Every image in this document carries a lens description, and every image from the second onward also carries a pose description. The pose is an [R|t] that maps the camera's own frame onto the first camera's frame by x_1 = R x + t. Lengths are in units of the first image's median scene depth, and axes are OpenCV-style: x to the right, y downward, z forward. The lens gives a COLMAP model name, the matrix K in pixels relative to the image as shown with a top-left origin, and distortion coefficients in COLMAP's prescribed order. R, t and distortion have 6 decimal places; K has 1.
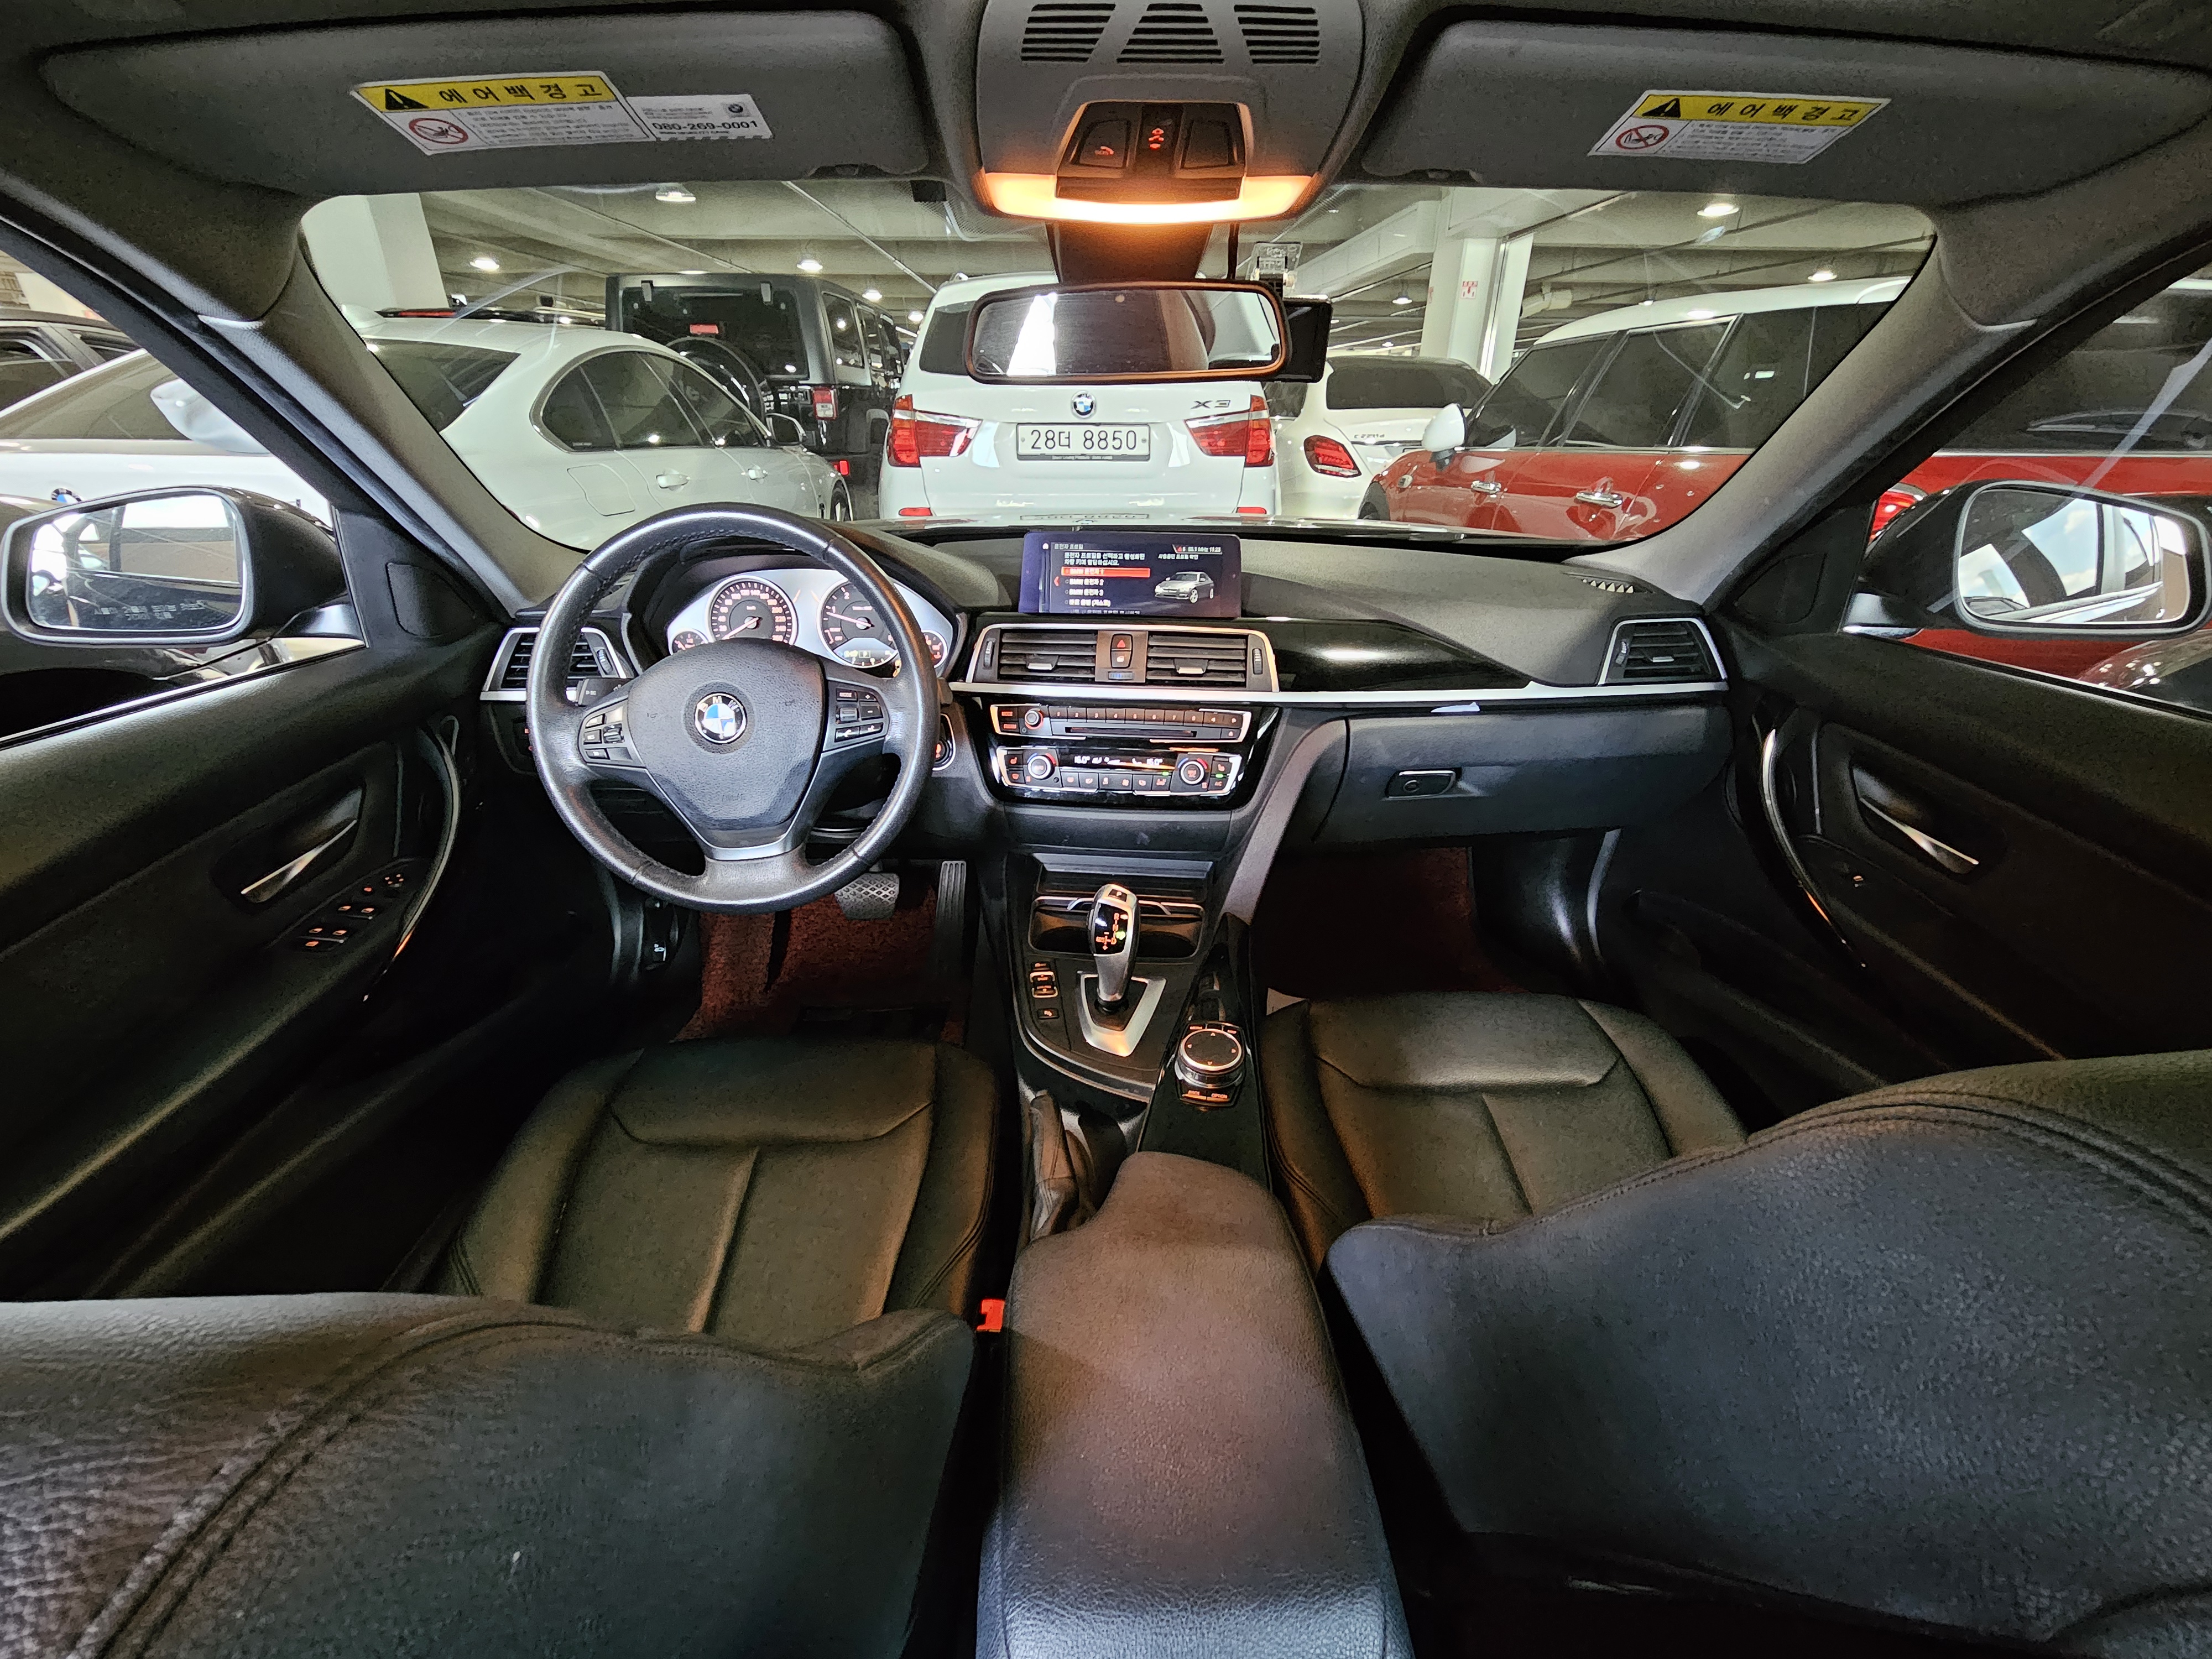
lens RADIAL K [[900.9, 0, 1109.2], [0, 900.9, 841.7], [0, 0, 1]] dist [0.002005, -0.000034]
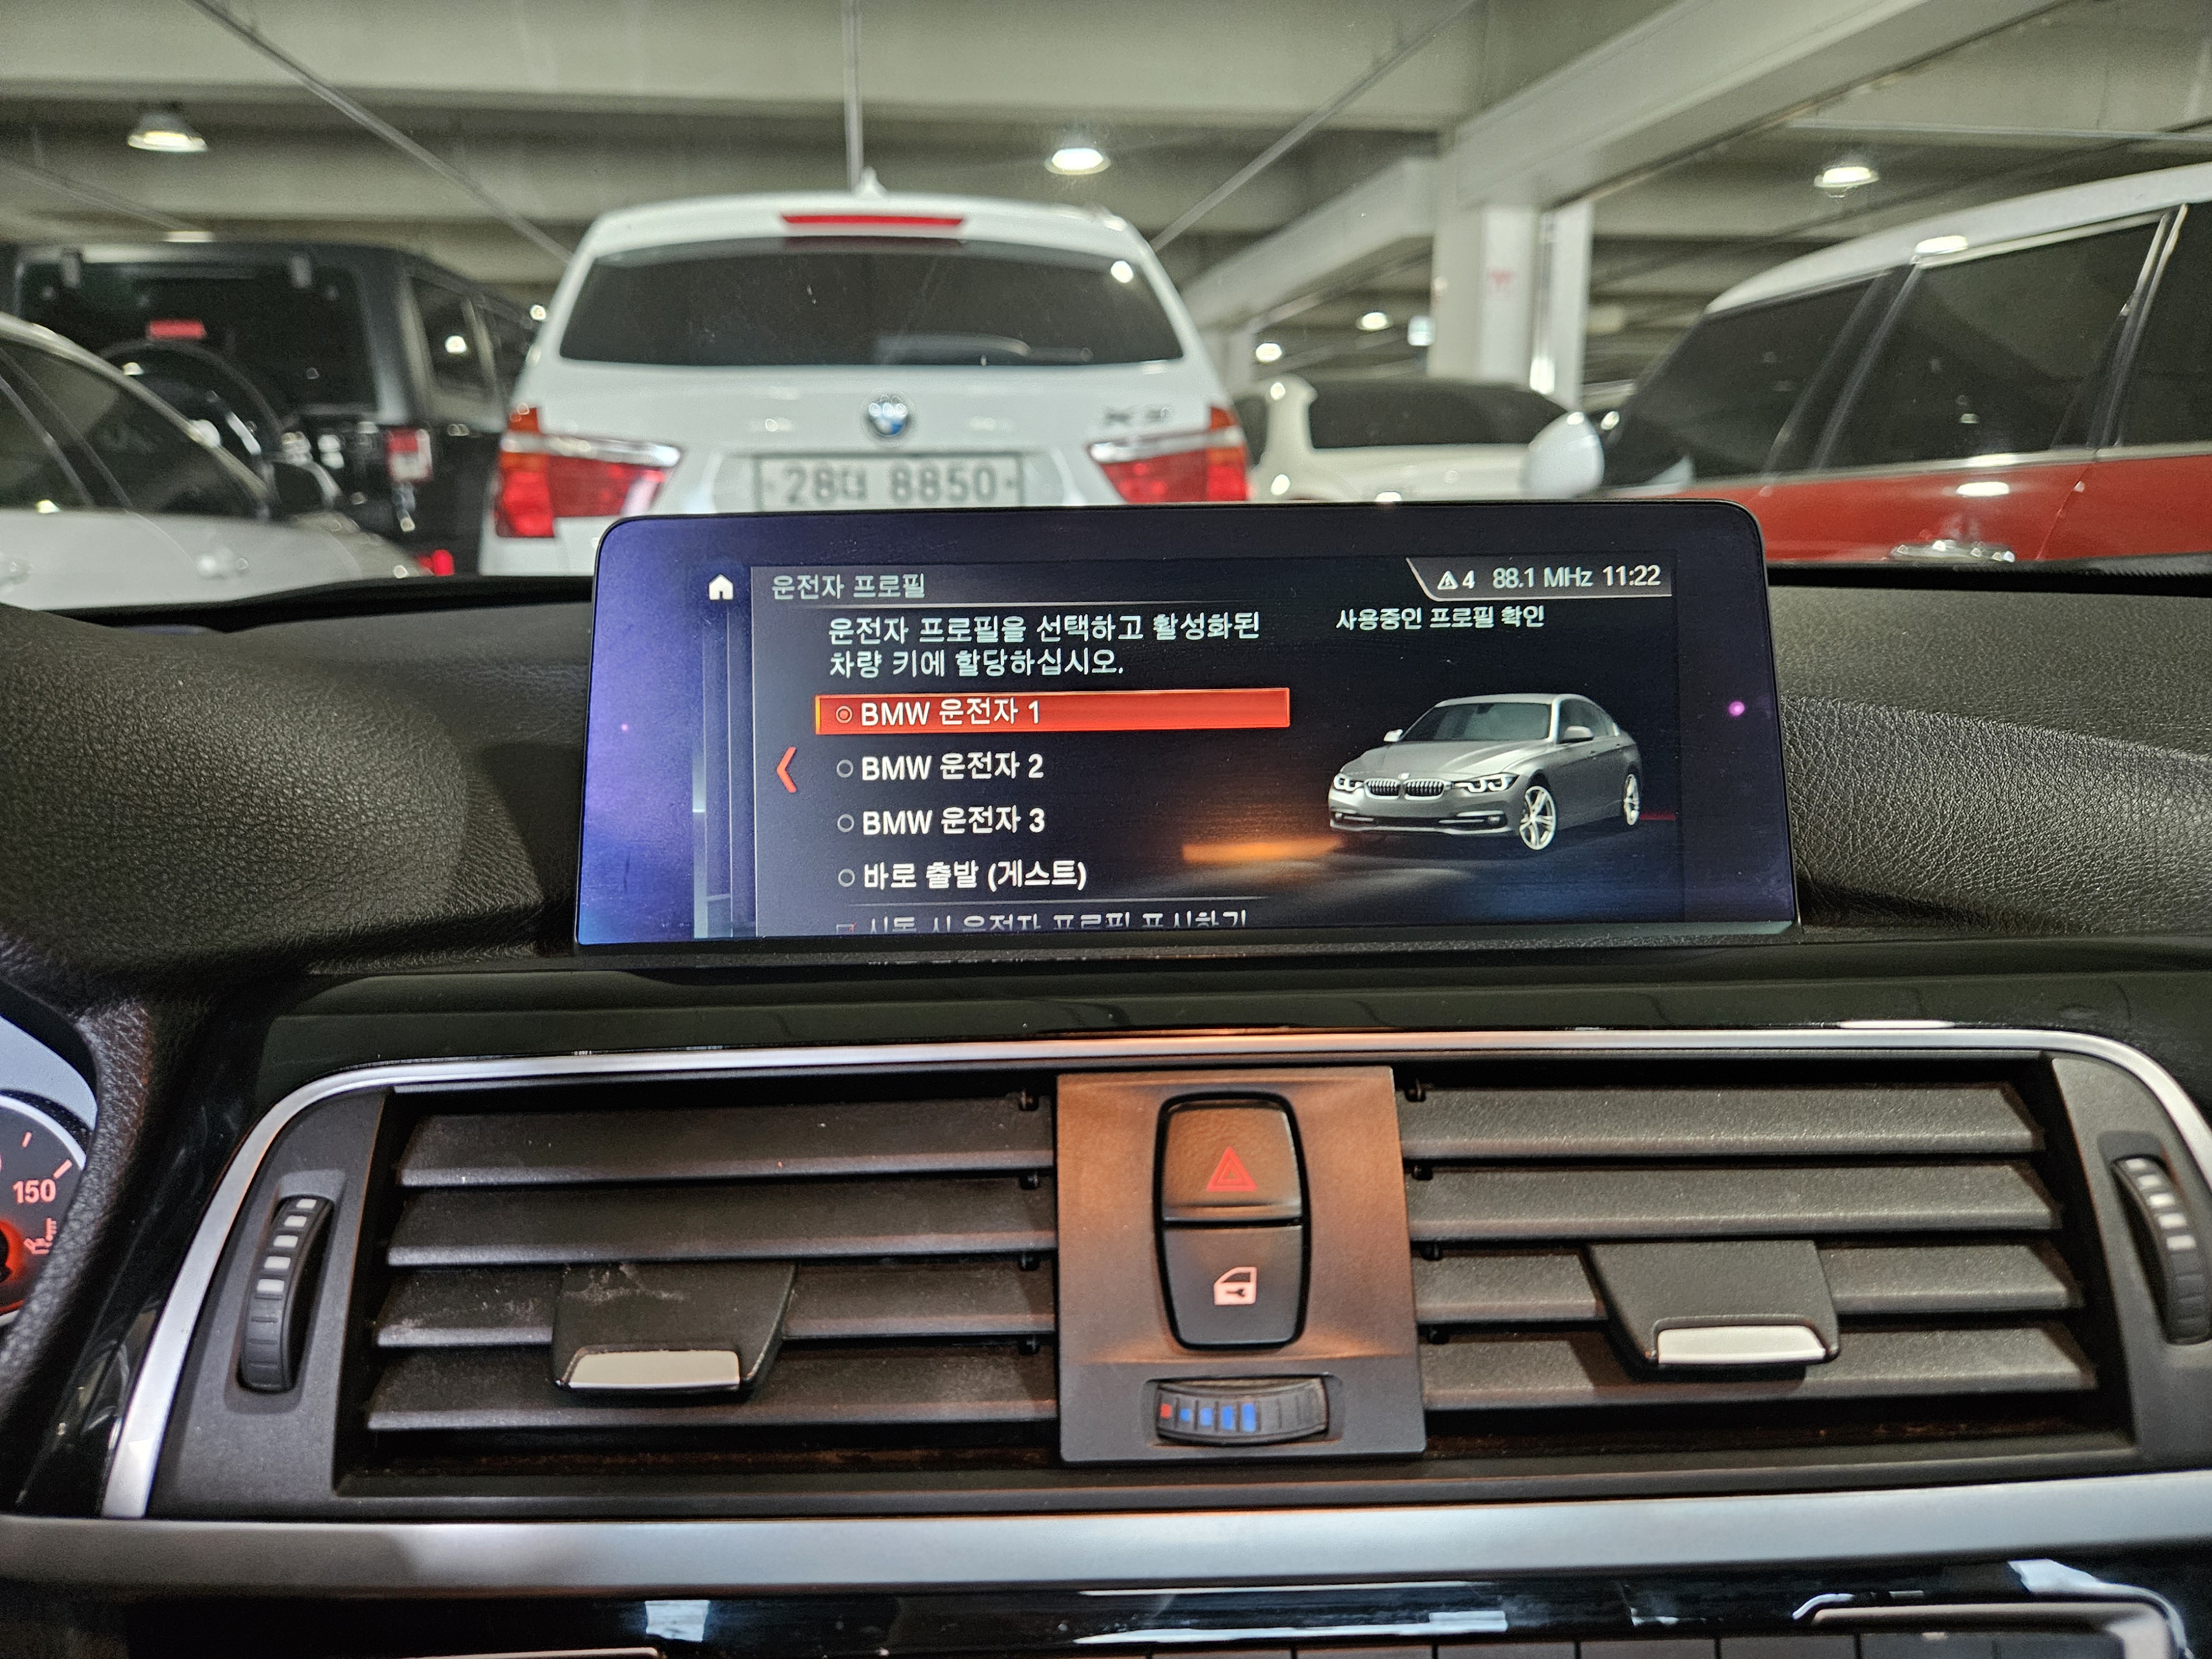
lens RADIAL K [[1490.8, 0, 1119.4], [0, 1490.8, 841.8], [0, 0, 1]] dist [0.047348, -0.052282]
pose [[0.992175, -0.044001, 0.116846, -0.027908], [0.068075, 0.975149, -0.210831, -0.209901], [-0.104666, 0.217135, 0.970514, 0.714845]]
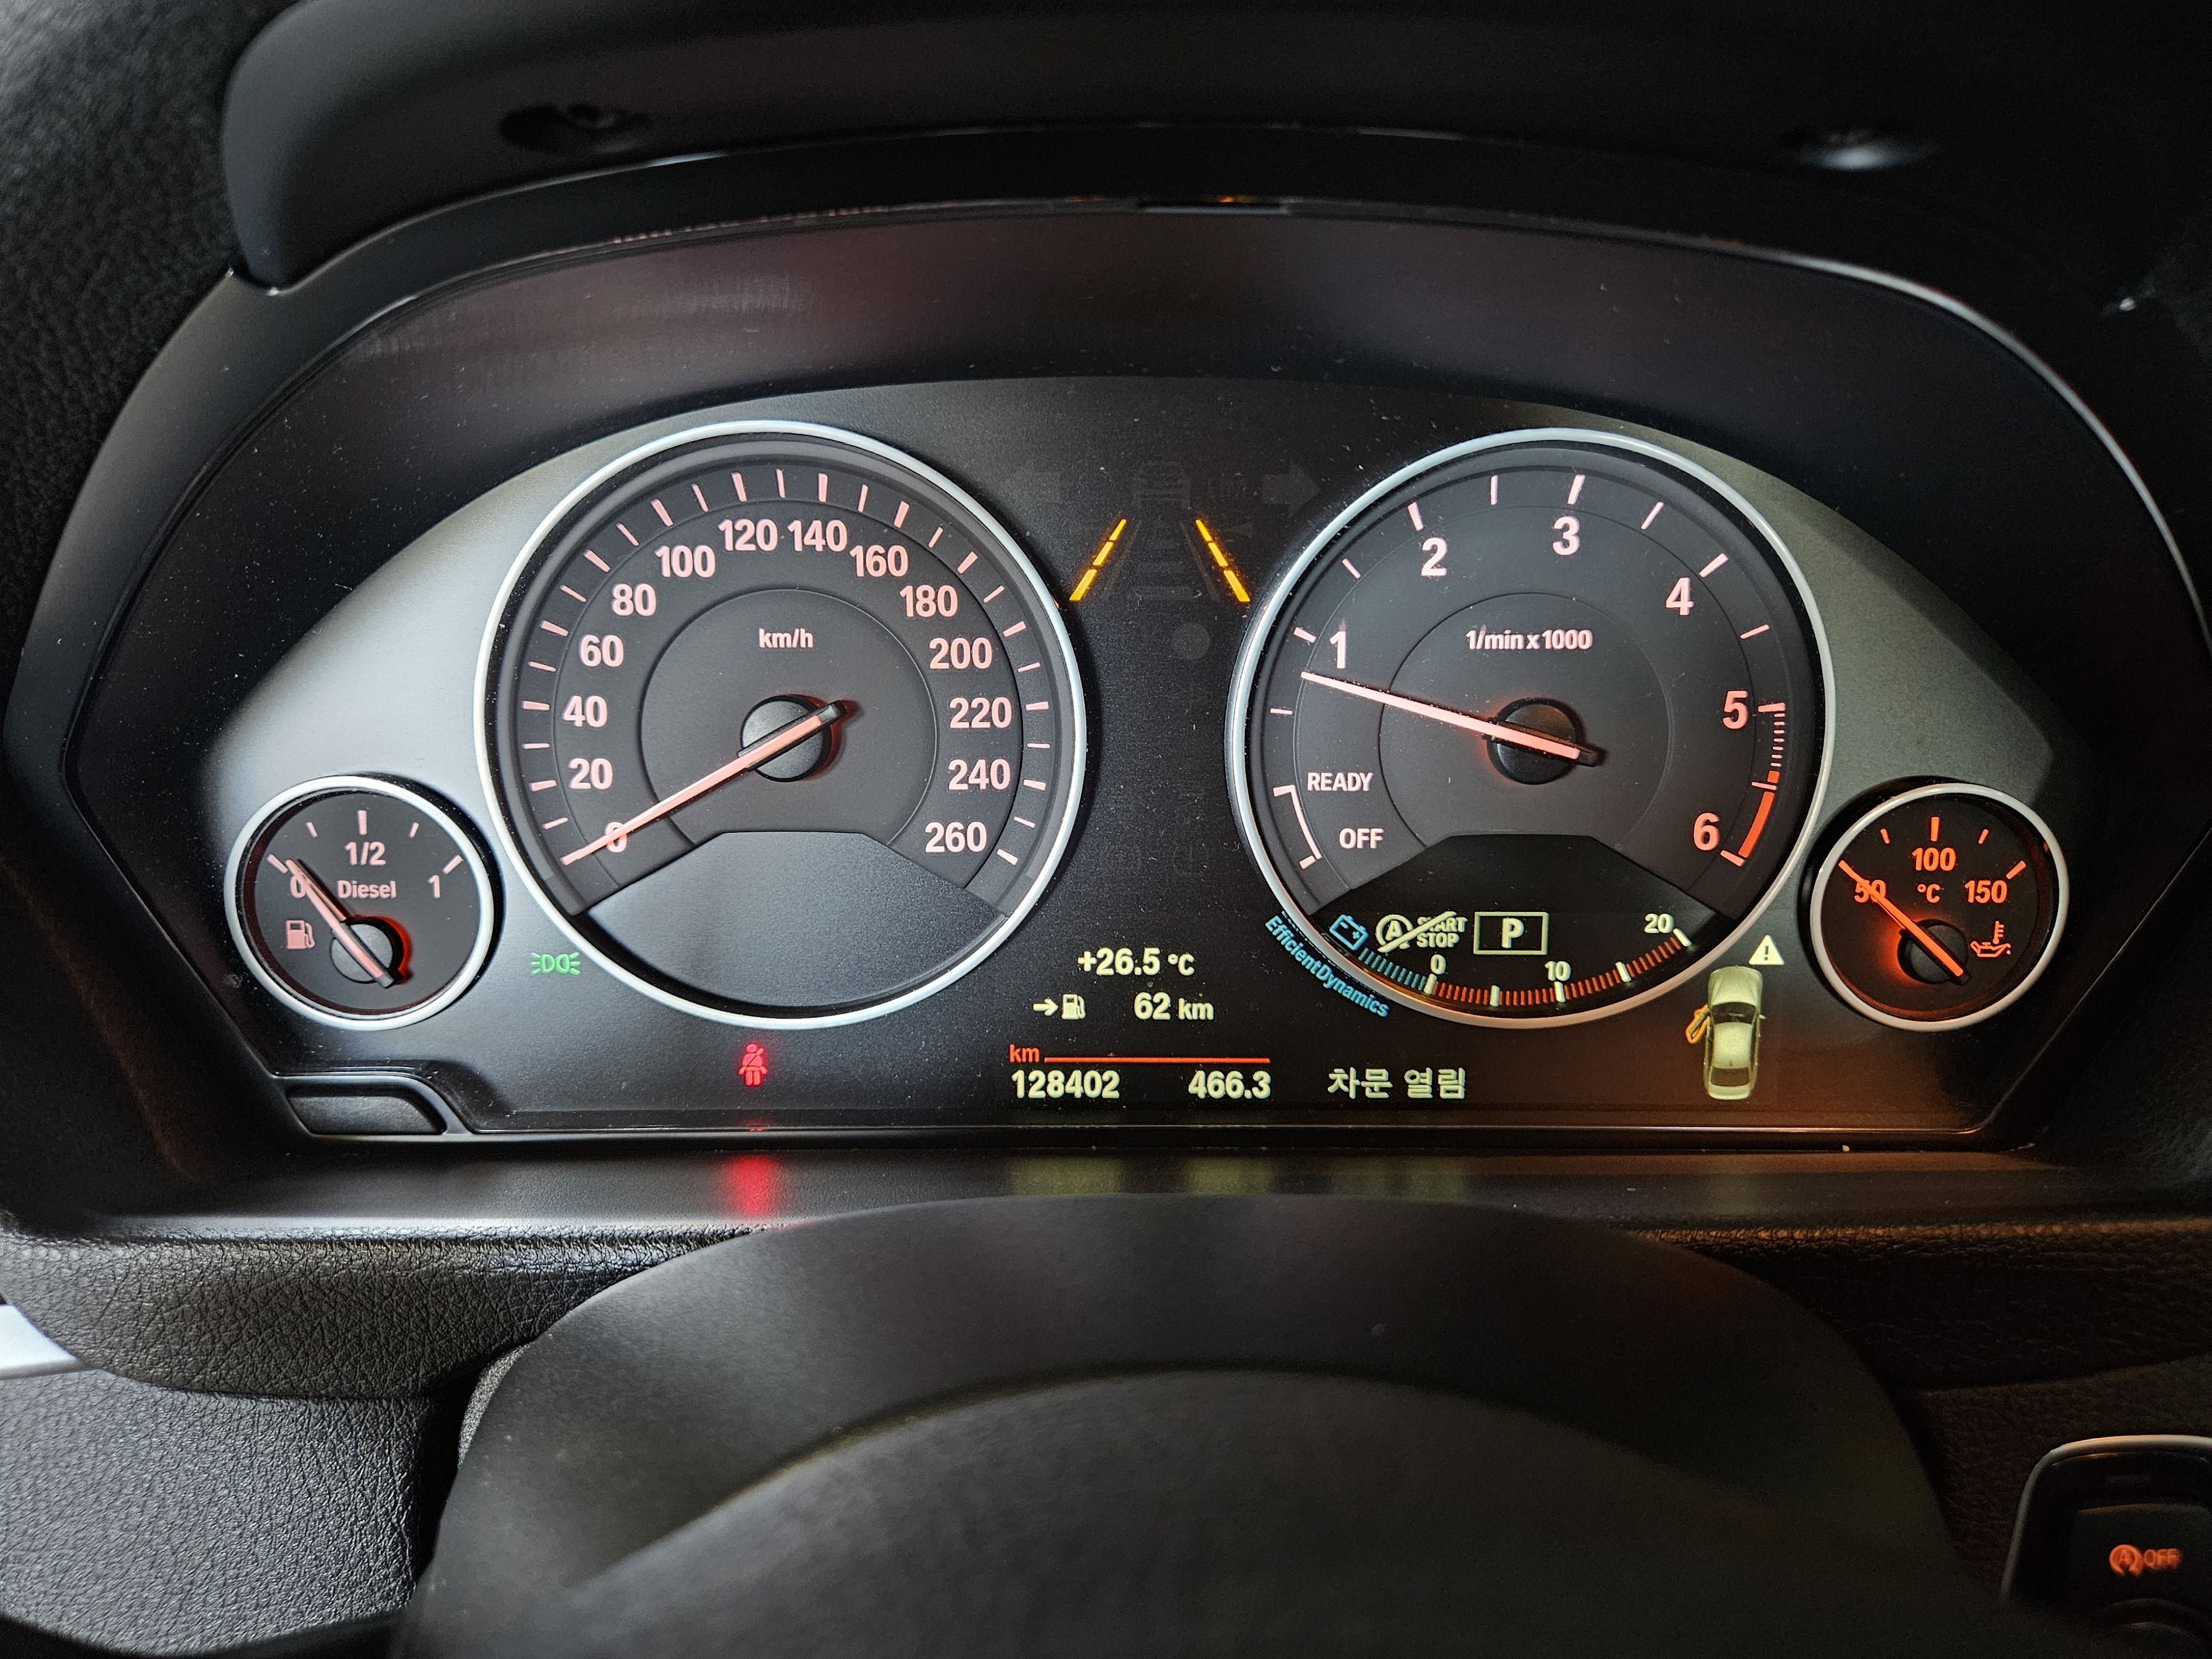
lens RADIAL K [[1496.4, 0, 1095.5], [0, 1496.4, 856.6], [0, 0, 1]] dist [0.041852, -0.048678]
pose [[0.999907, 0.003157, -0.013297, -0.343413], [-0.003853, 0.998606, -0.052642, -0.211173], [0.013112, 0.052689, 0.998525, 0.757758]]
